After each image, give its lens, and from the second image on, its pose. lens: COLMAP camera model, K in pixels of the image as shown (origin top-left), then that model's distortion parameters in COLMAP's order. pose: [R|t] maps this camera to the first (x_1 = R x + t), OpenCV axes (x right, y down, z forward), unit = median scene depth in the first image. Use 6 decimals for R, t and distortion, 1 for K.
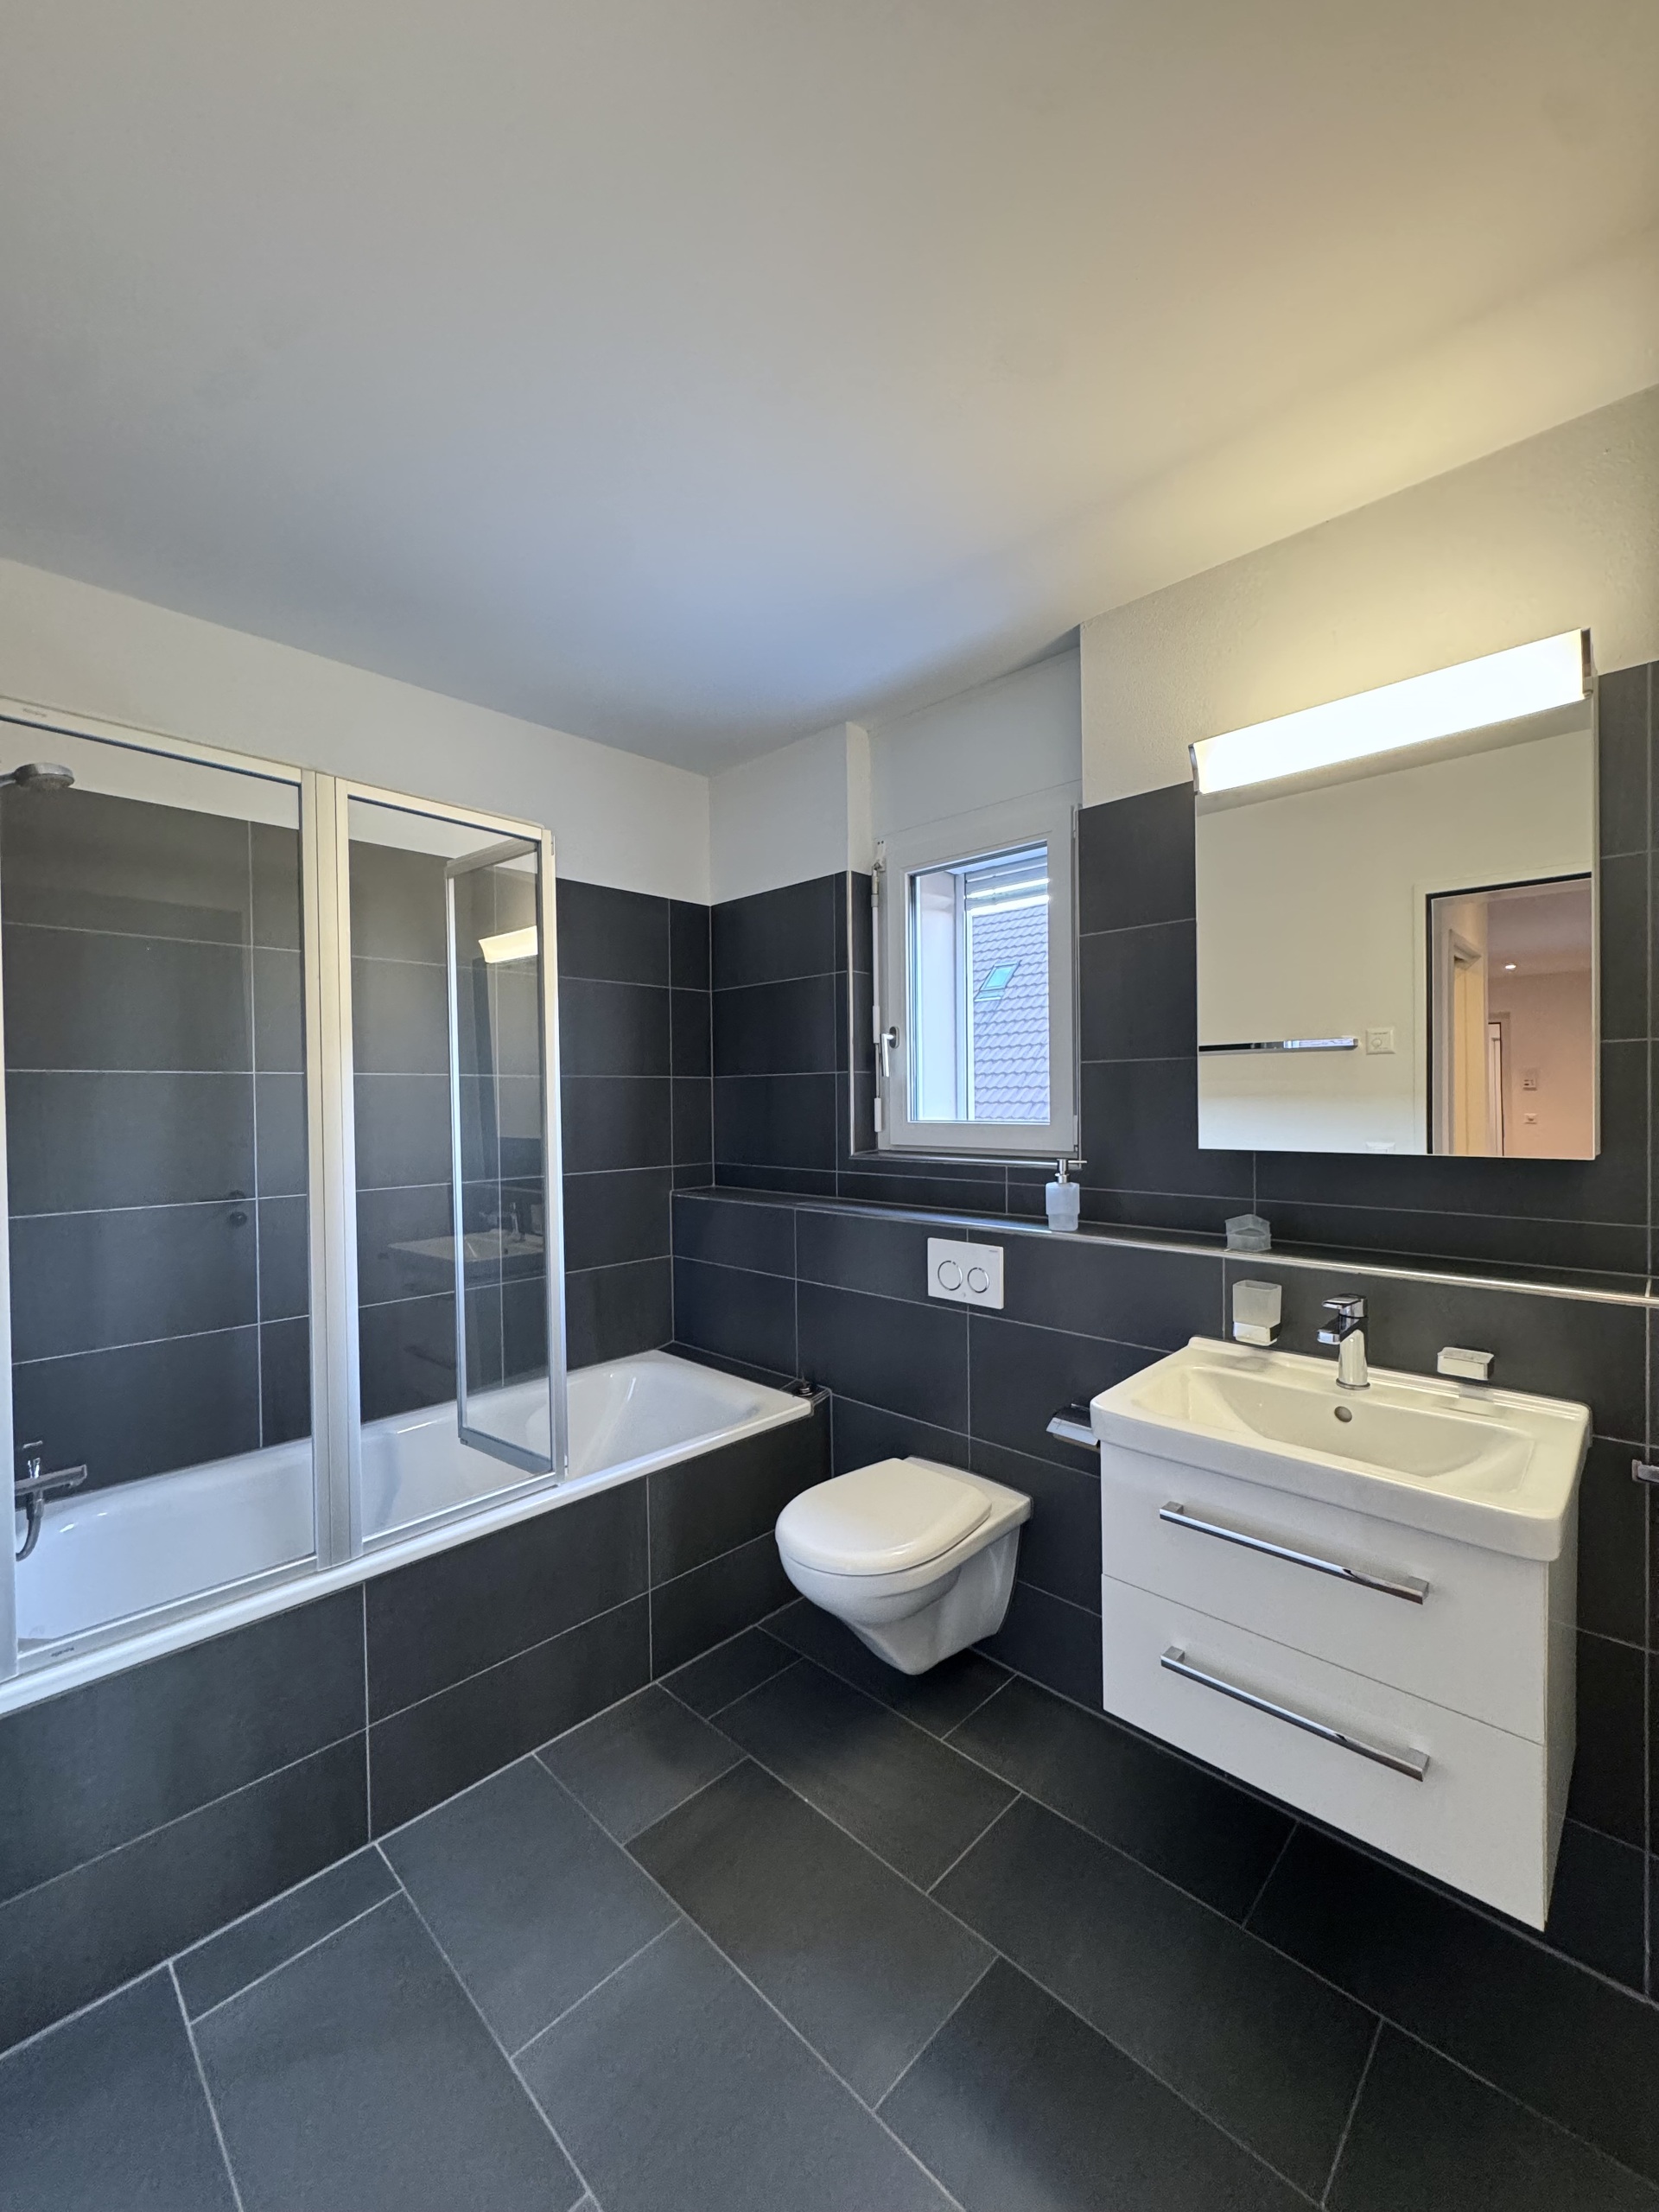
lens RADIAL K [[881.1, 0, 829.5], [0, 881.1, 1106.0], [0, 0, 1]] dist [0.000038, -0.000001]
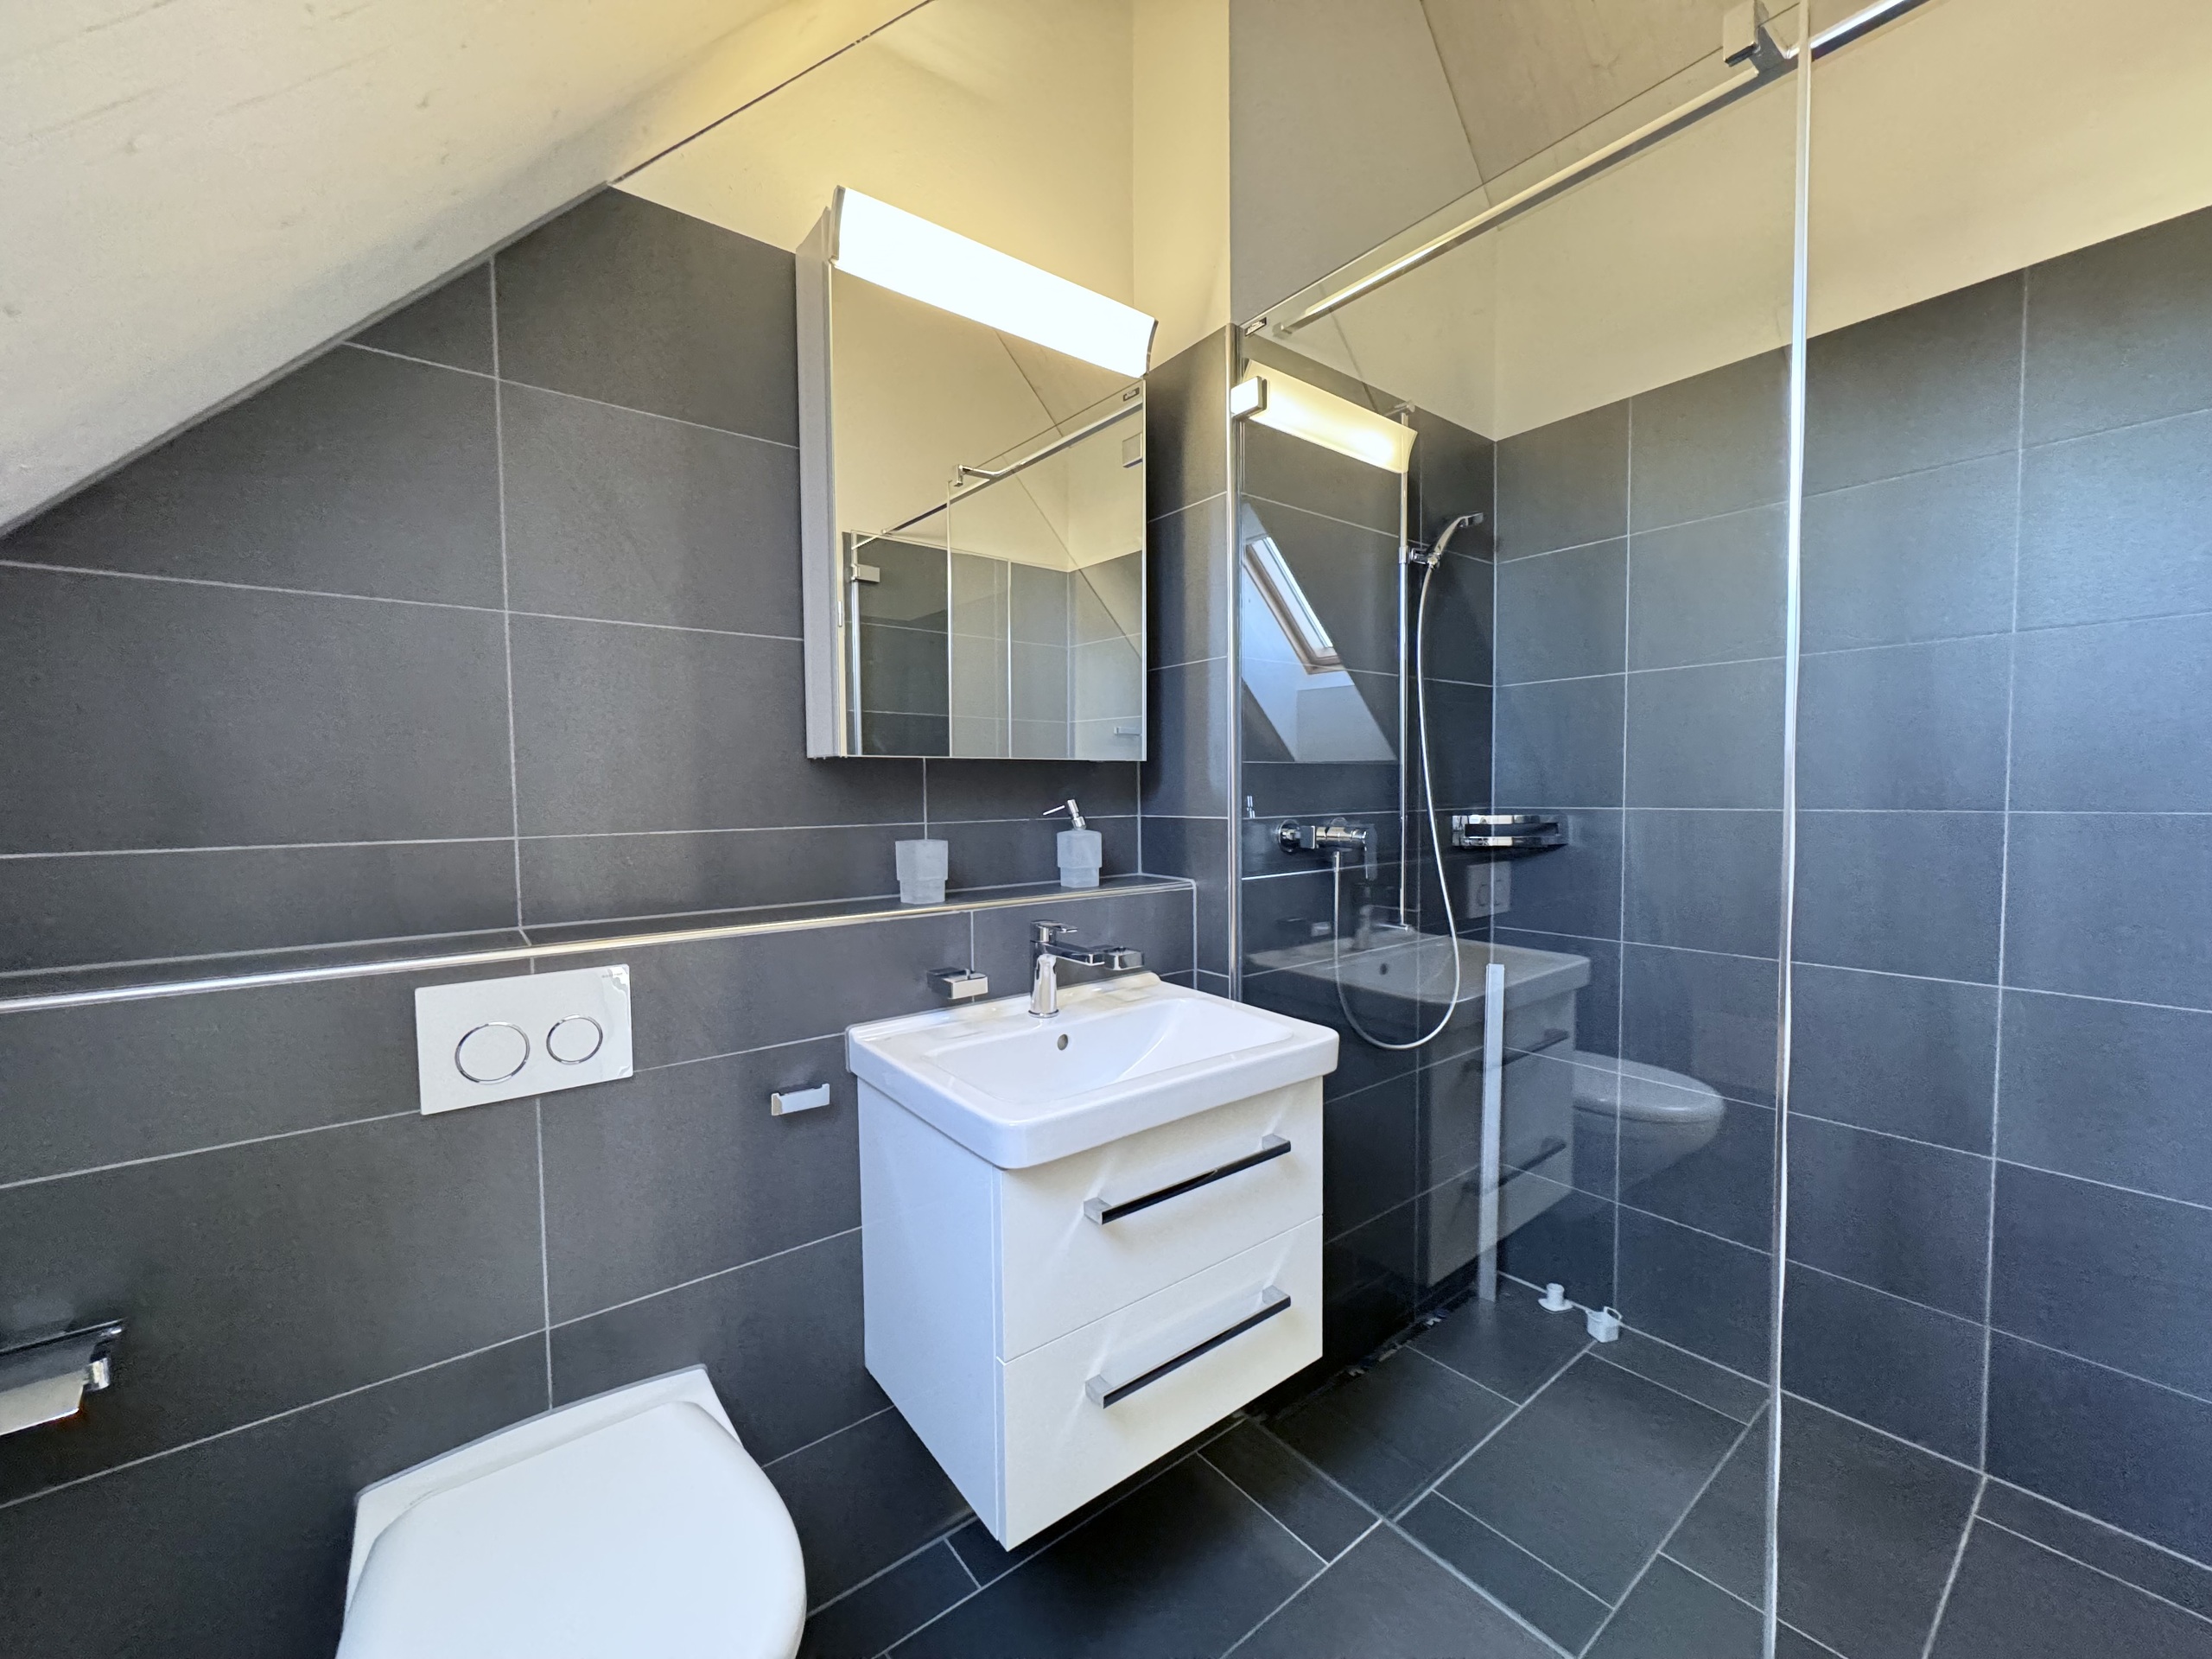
lens RADIAL K [[881.1, 0, 1106.0], [0, 881.1, 829.5], [0, 0, 1]] dist [0.000038, -0.000001]
pose [[0.132209, -0.030278, 0.990759, -0.465192], [0.002986, 0.999541, 0.030148, 0.050169], [-0.991217, -0.001028, 0.132238, 0.723574]]
